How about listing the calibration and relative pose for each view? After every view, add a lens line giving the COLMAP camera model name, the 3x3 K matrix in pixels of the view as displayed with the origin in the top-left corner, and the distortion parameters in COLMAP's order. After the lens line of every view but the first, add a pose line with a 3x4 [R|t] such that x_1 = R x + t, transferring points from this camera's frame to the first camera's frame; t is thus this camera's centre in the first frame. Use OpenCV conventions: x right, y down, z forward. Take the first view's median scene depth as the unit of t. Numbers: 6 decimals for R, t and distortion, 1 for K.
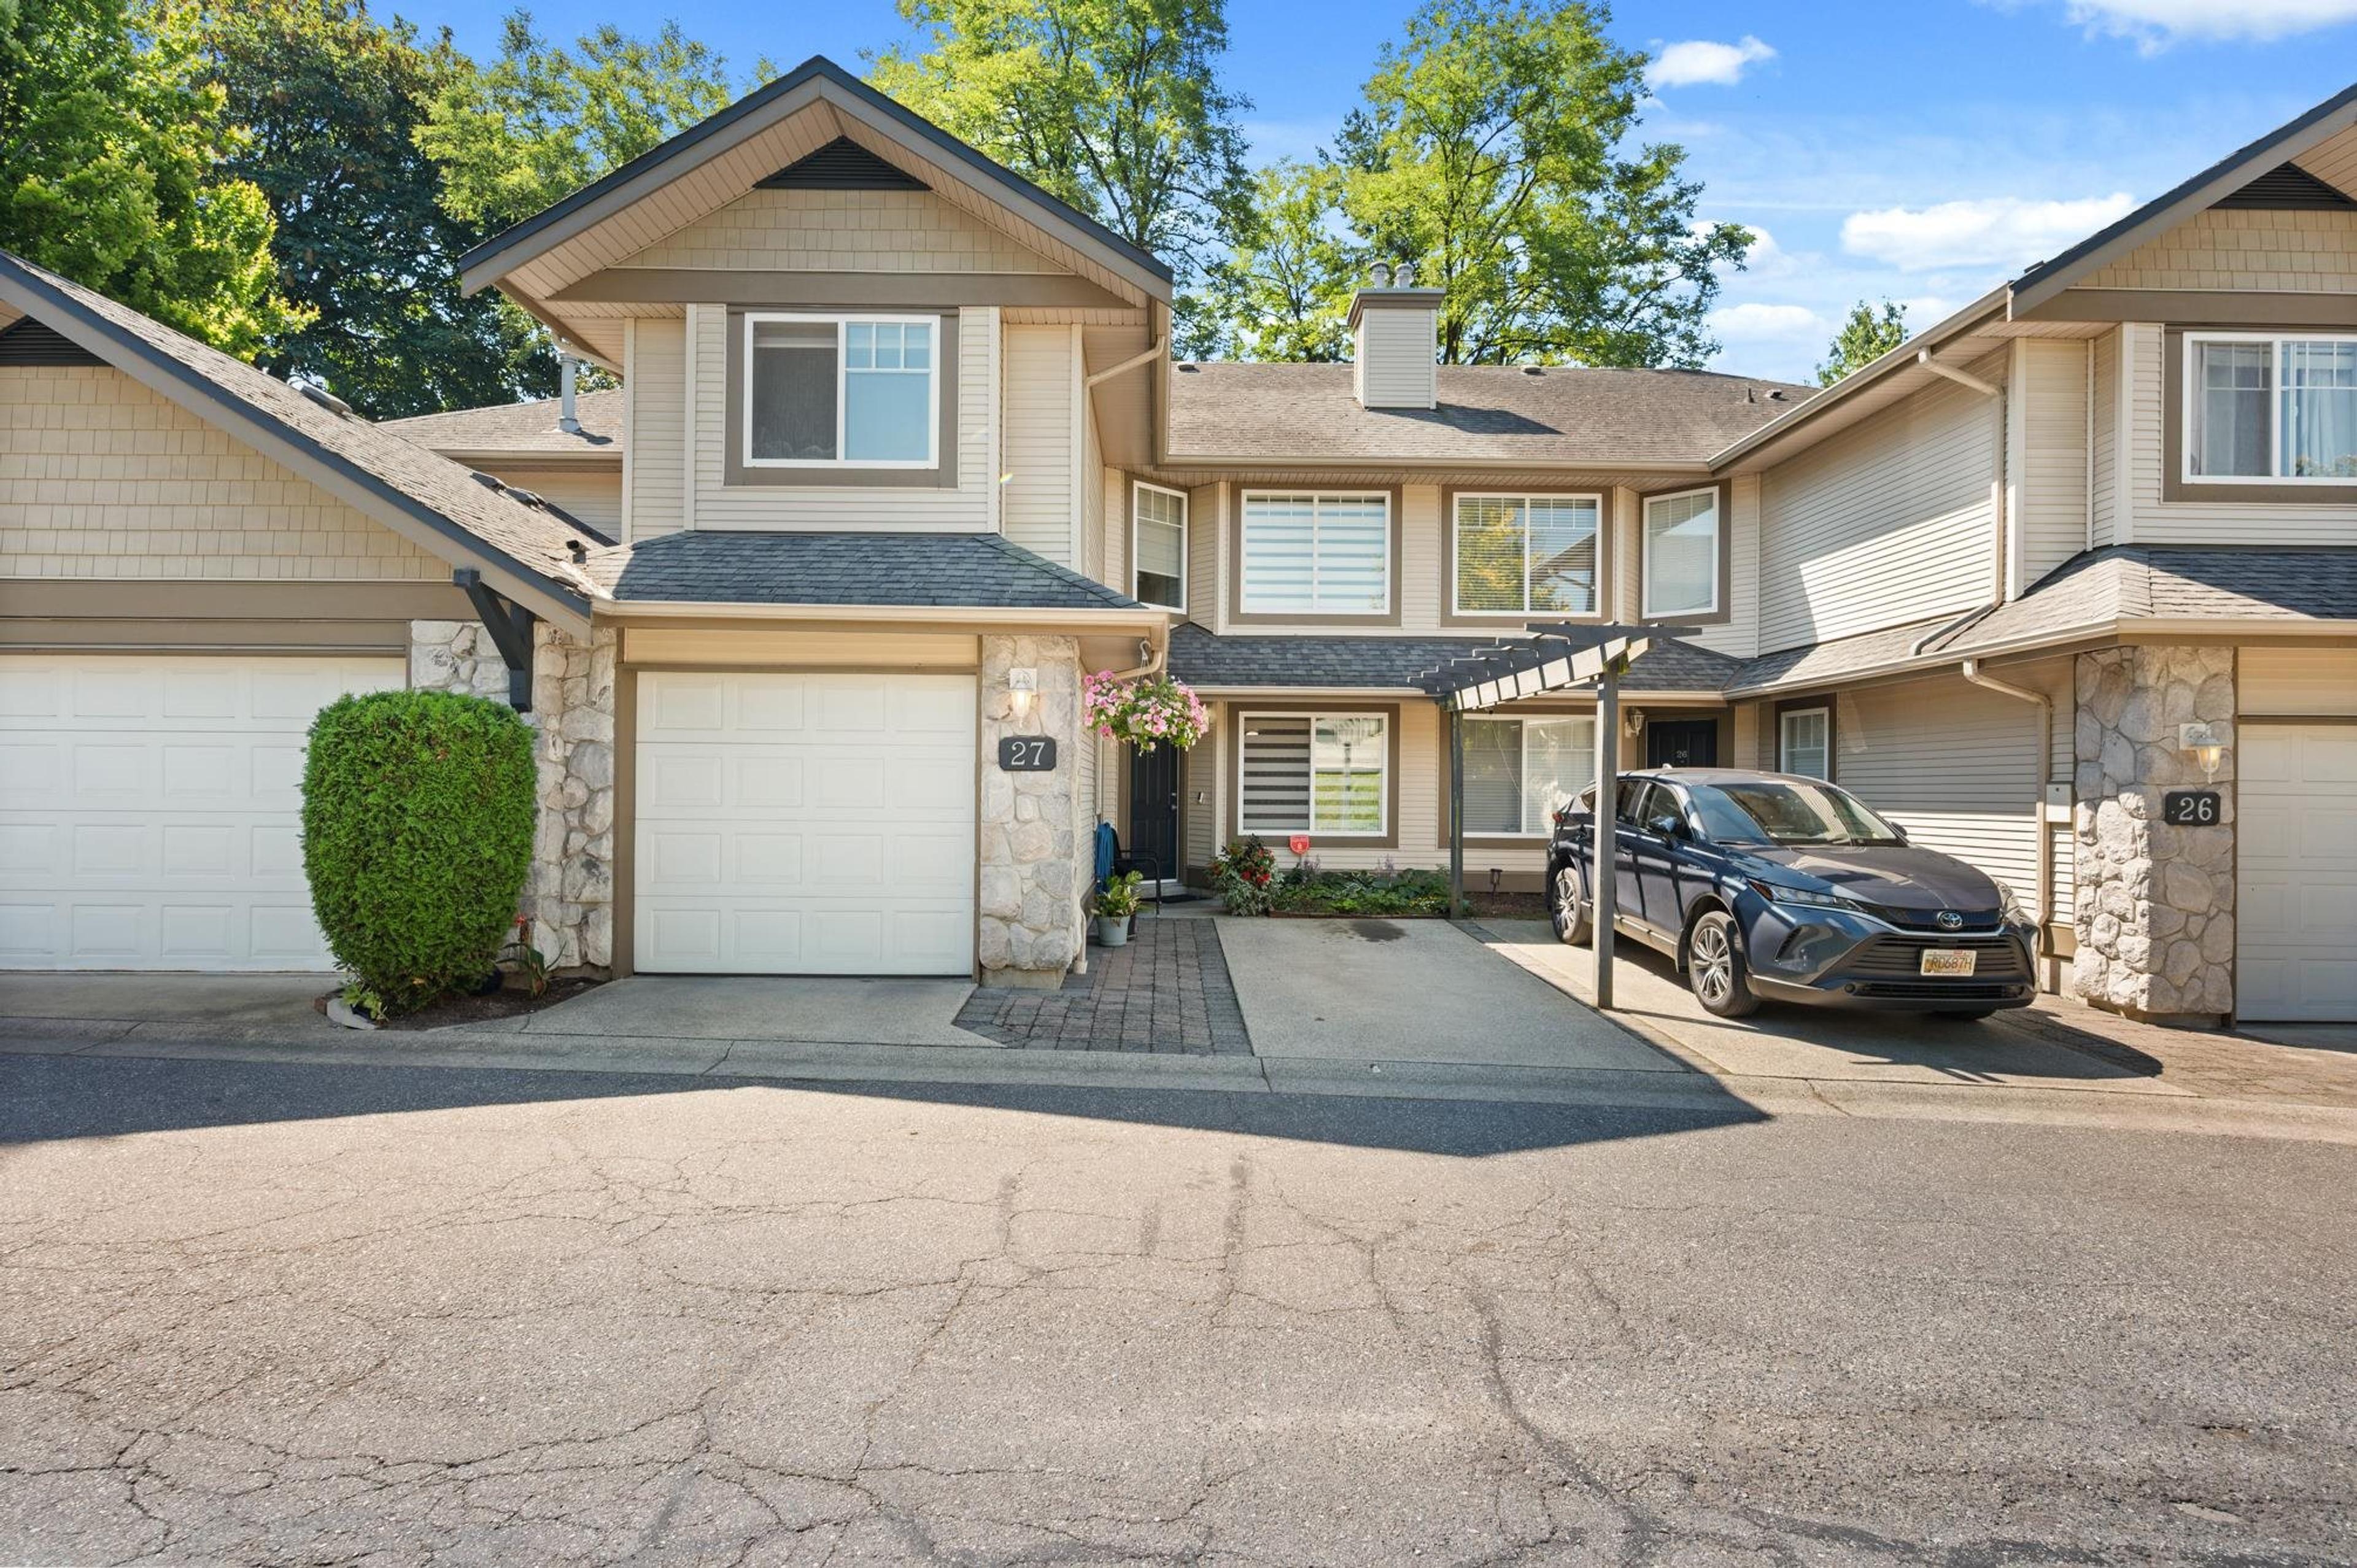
lens RADIAL K [[1149.0, 0, 1177.8], [0, 1149.0, 794.9], [0, 0, 1]] dist [0.001813, -0.000191]
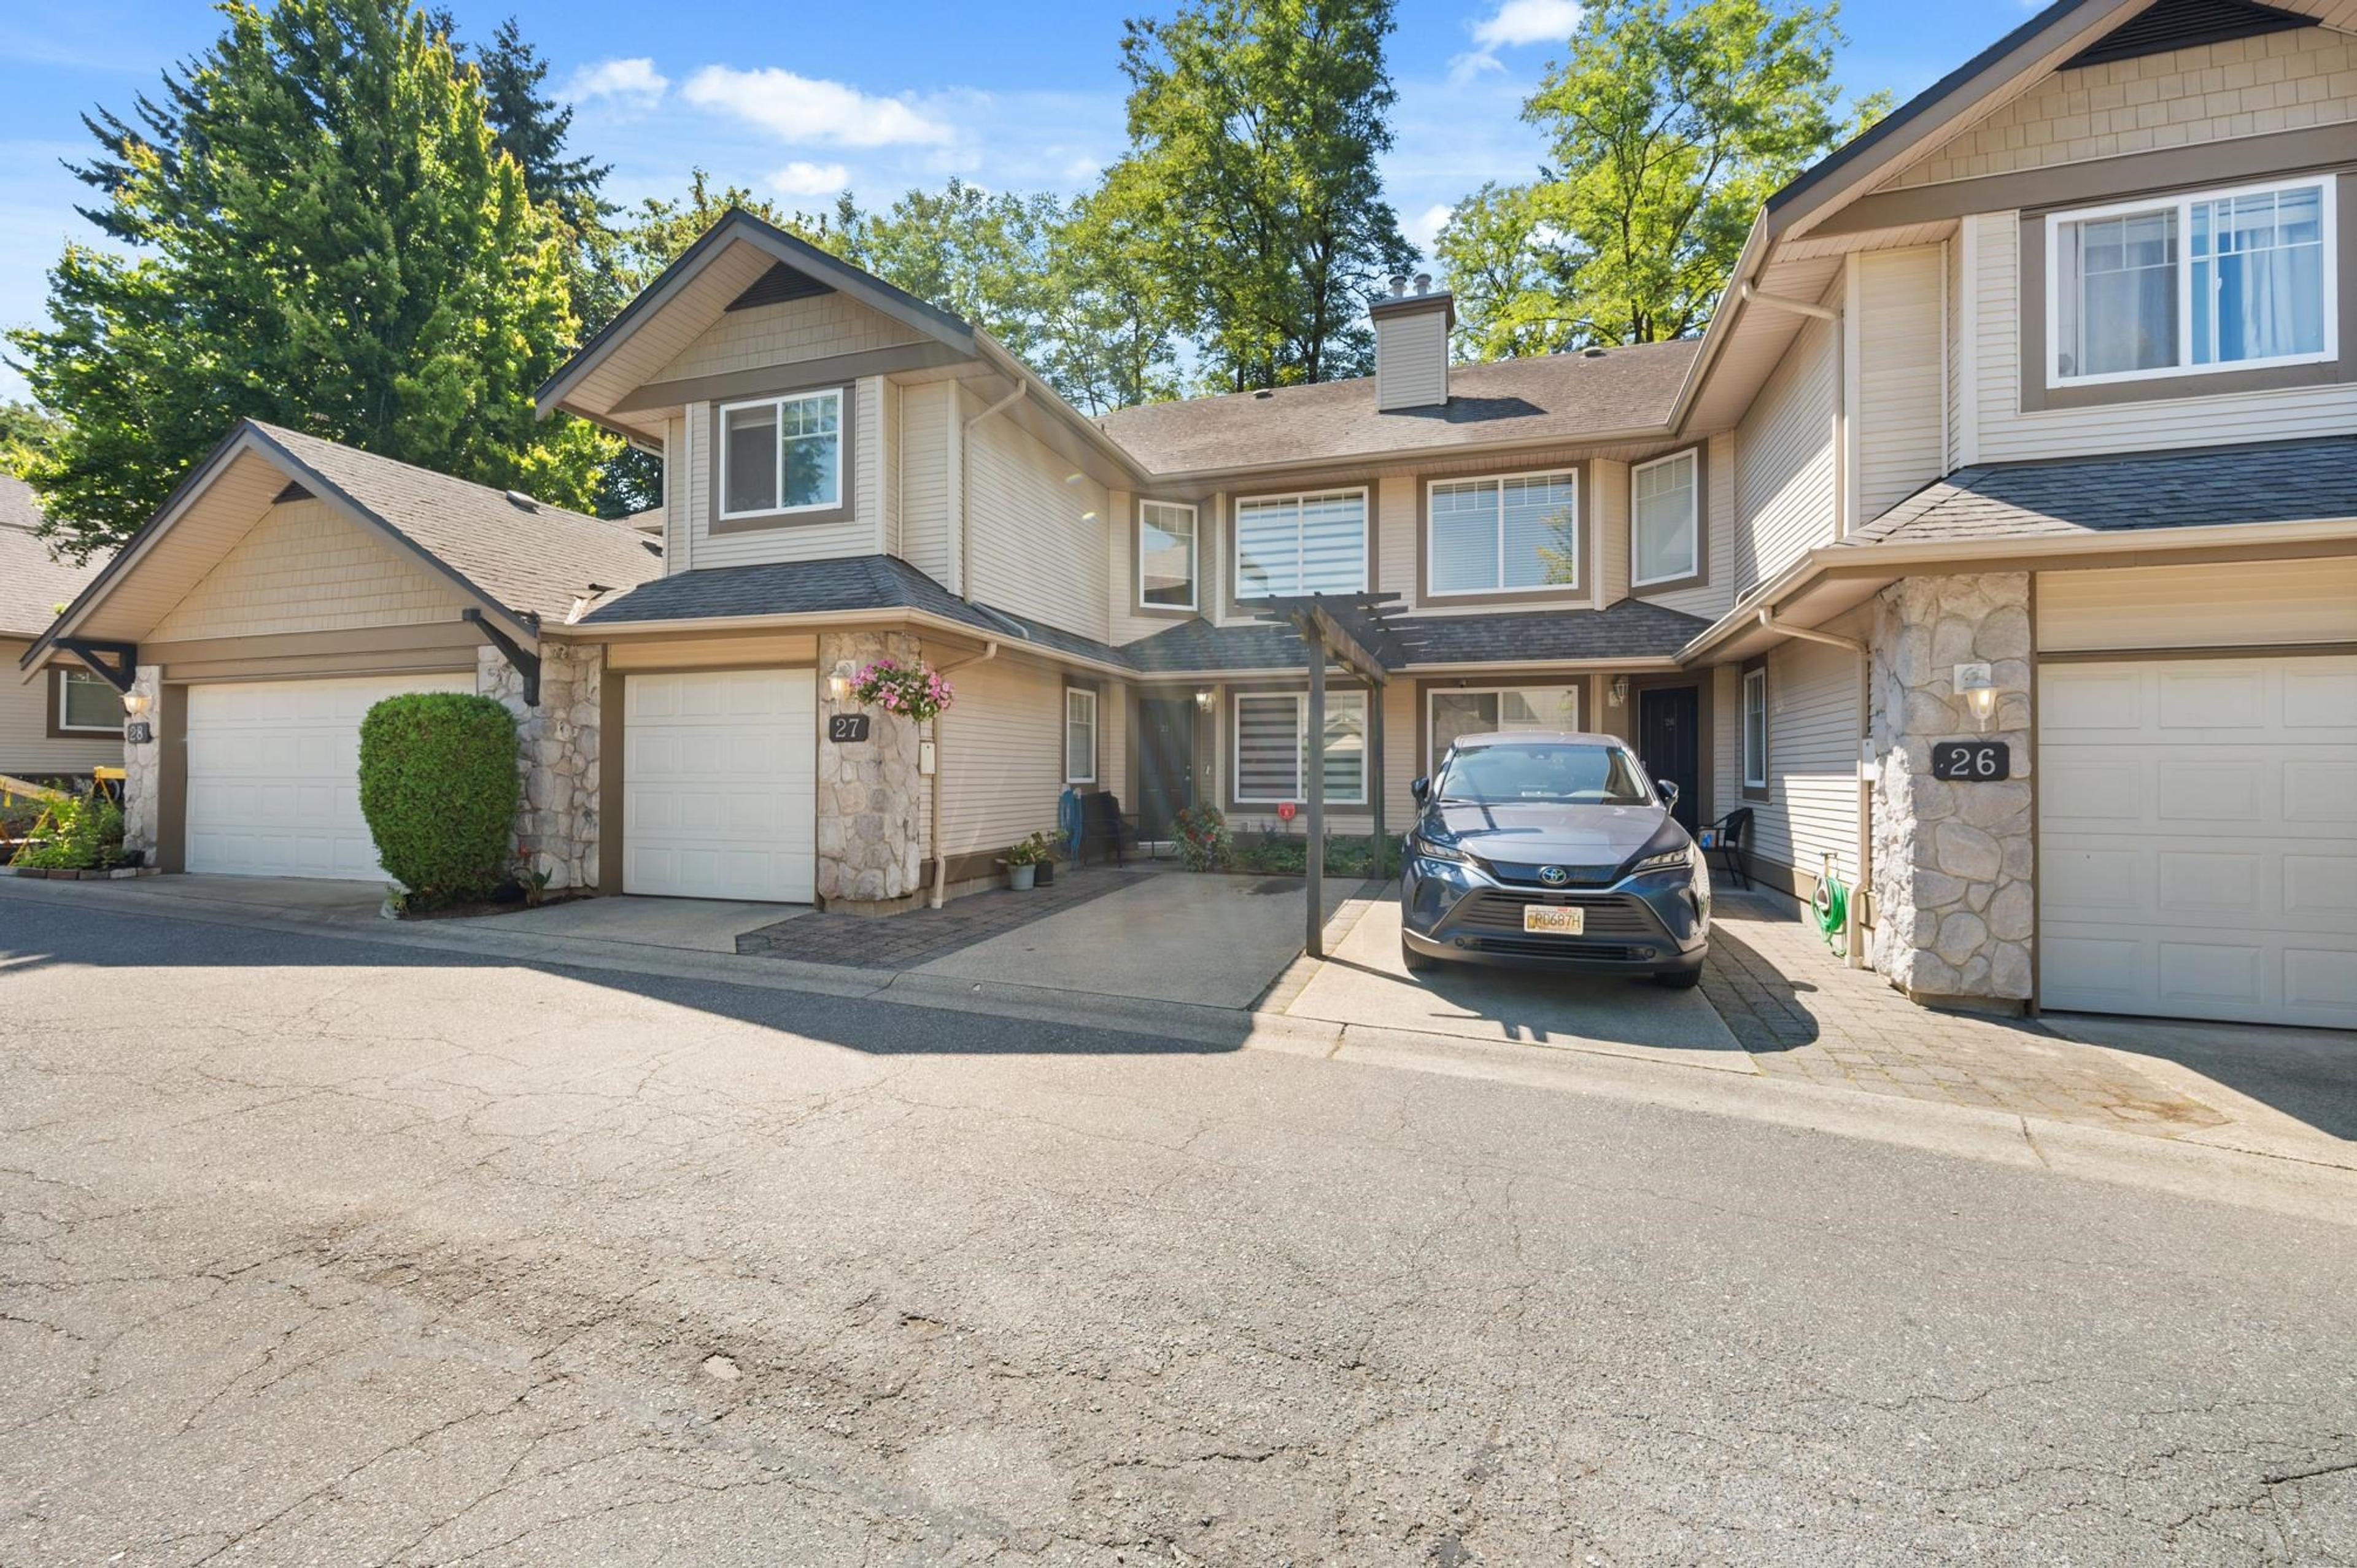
lens RADIAL K [[1004.7, 0, 1184.0], [0, 1004.7, 771.7], [0, 0, 1]] dist [0.001226, -0.000503]
pose [[0.944071, -0.007902, -0.329648, 0.504374], [0.004923, 0.999939, -0.009870, 0.021423], [0.329706, 0.007695, 0.944052, 0.073575]]
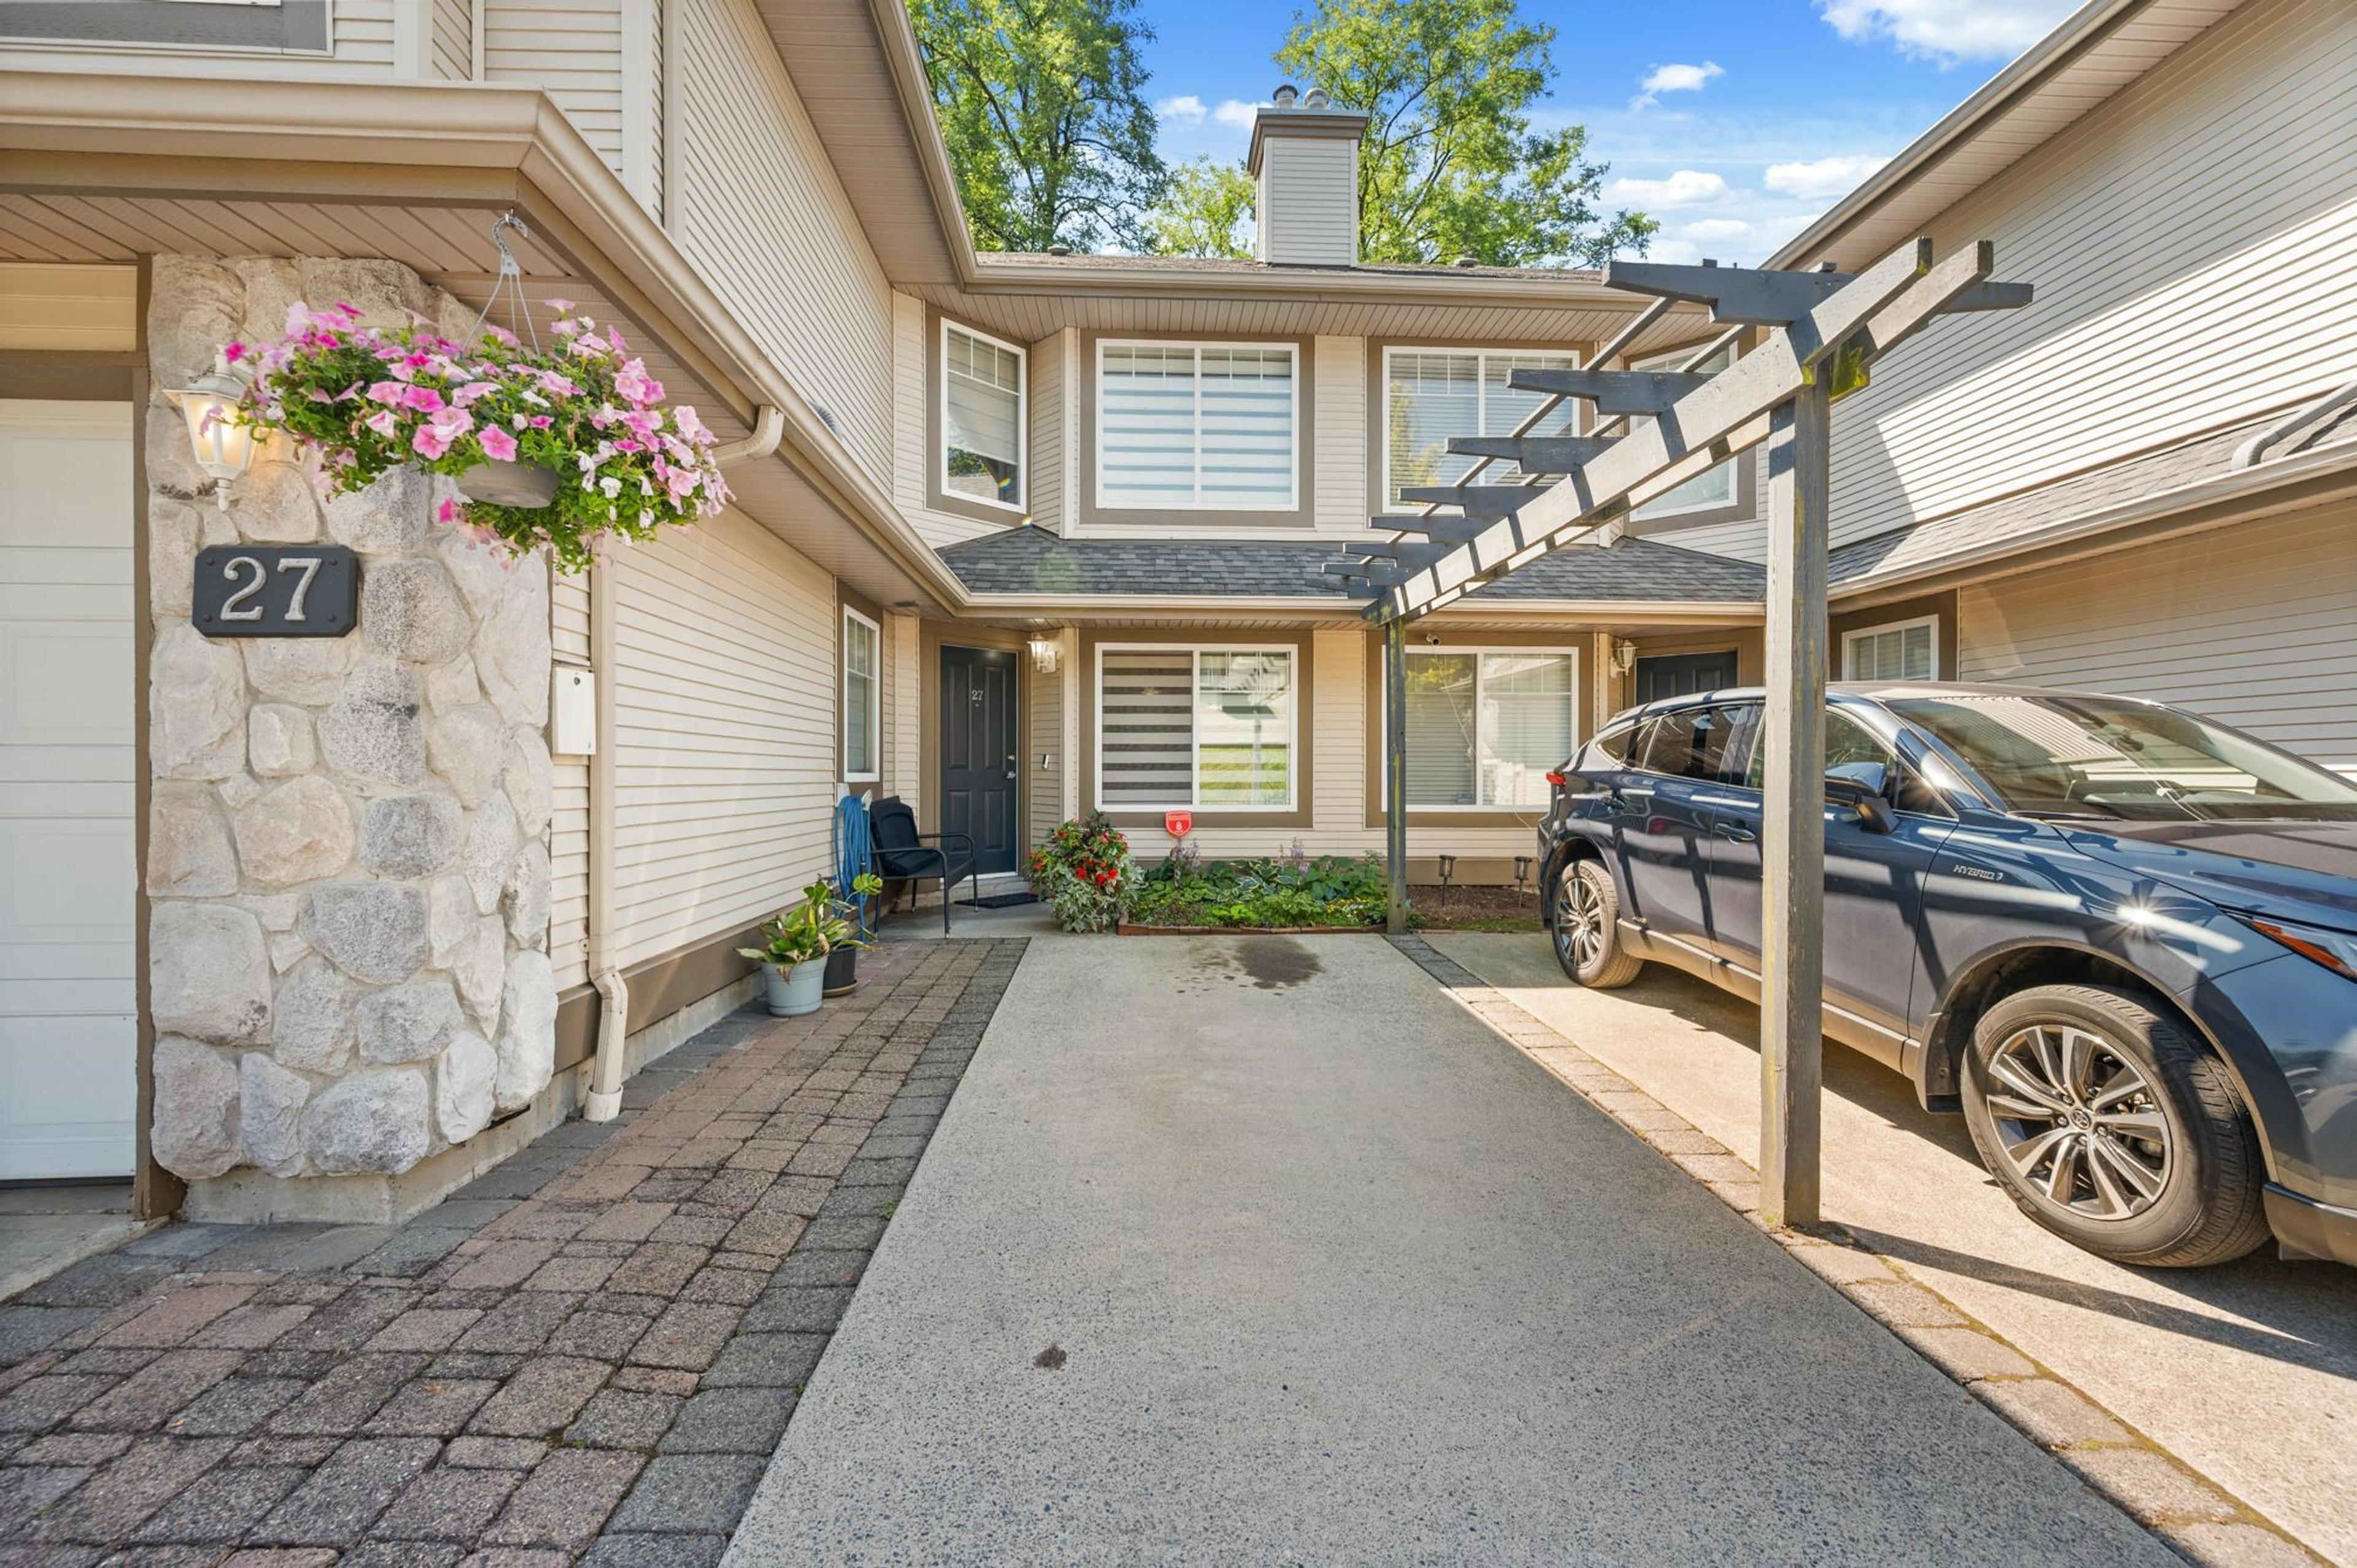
lens RADIAL K [[942.0, 0, 1178.6], [0, 942.0, 781.8], [0, 0, 1]] dist [-0.008986, 0.000549]
pose [[0.999138, -0.008152, 0.040697, 0.123952], [0.008080, 0.999965, 0.001957, 0.023250], [-0.040712, -0.001626, 0.999170, 0.605644]]
